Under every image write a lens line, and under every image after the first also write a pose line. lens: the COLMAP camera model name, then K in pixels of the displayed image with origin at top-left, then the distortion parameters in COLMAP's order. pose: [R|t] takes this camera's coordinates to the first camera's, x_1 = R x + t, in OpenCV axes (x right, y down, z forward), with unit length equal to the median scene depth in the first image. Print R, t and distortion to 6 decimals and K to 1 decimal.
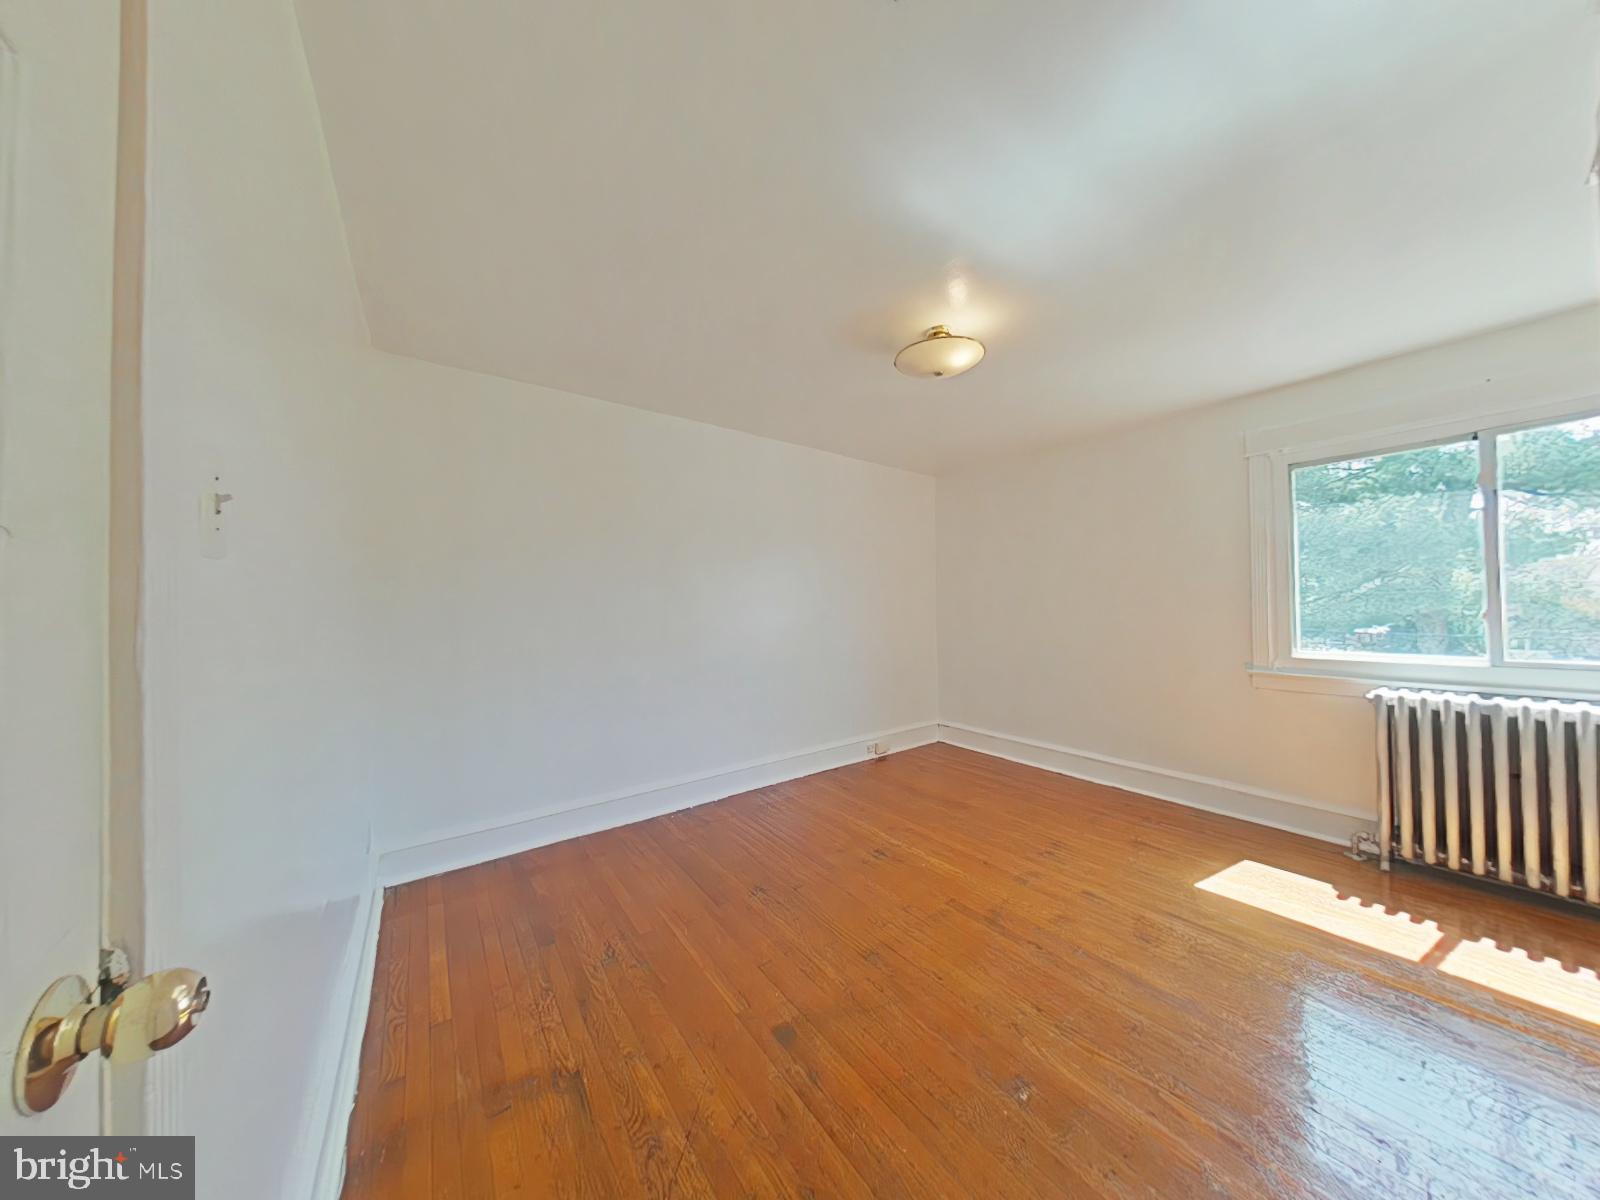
lens RADIAL K [[499.4, 0, 800.0], [0, 499.4, 600.0], [0, 0, 1]] dist [0.010731, -0.000187]
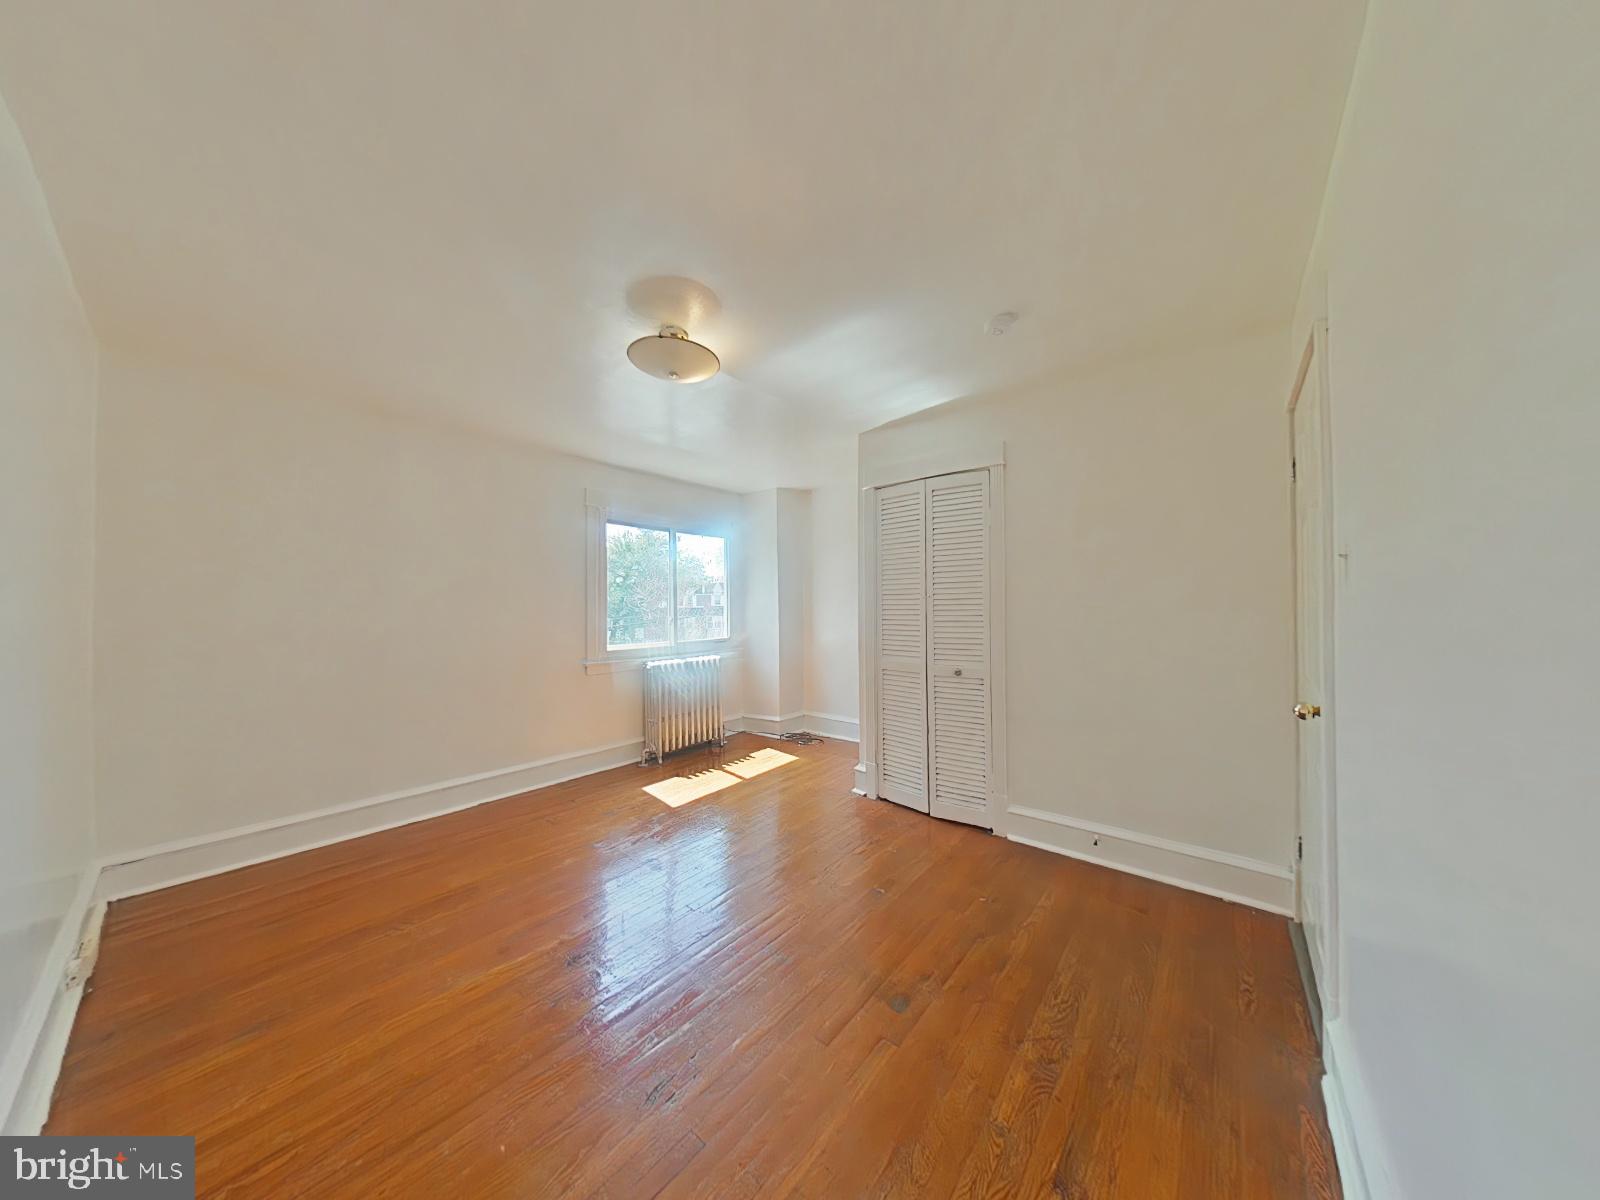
lens RADIAL K [[499.4, 0, 800.0], [0, 499.4, 600.0], [0, 0, 1]] dist [0.010731, -0.000187]
pose [[-0.222237, 0.028522, 0.974575, -0.796757], [-0.008357, 0.999480, -0.031157, 0.012106], [-0.974957, -0.015069, -0.221883, 1.082291]]
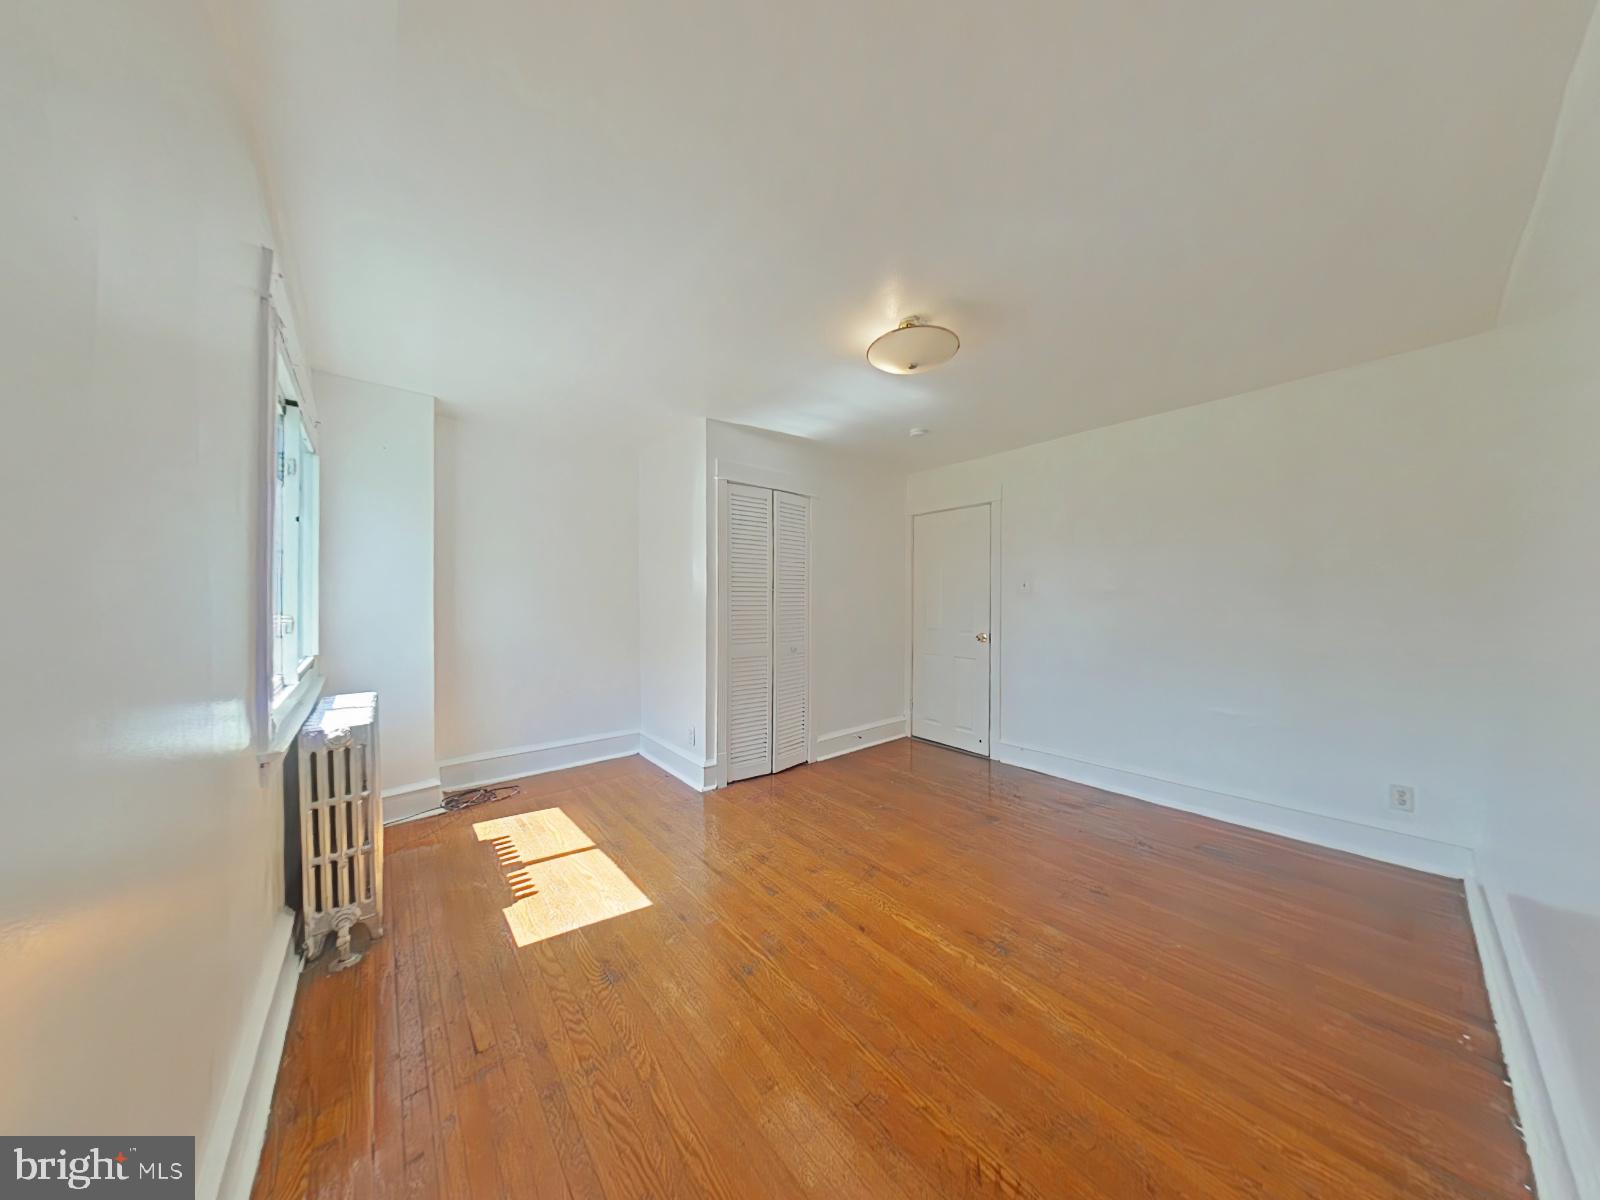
lens RADIAL K [[499.4, 0, 800.0], [0, 499.4, 600.0], [0, 0, 1]] dist [0.010731, -0.000187]
pose [[-0.998411, 0.012296, -0.054996, 0.609538], [0.013296, 0.999752, -0.017864, 0.022233], [0.054763, -0.018567, -0.998327, 2.169660]]
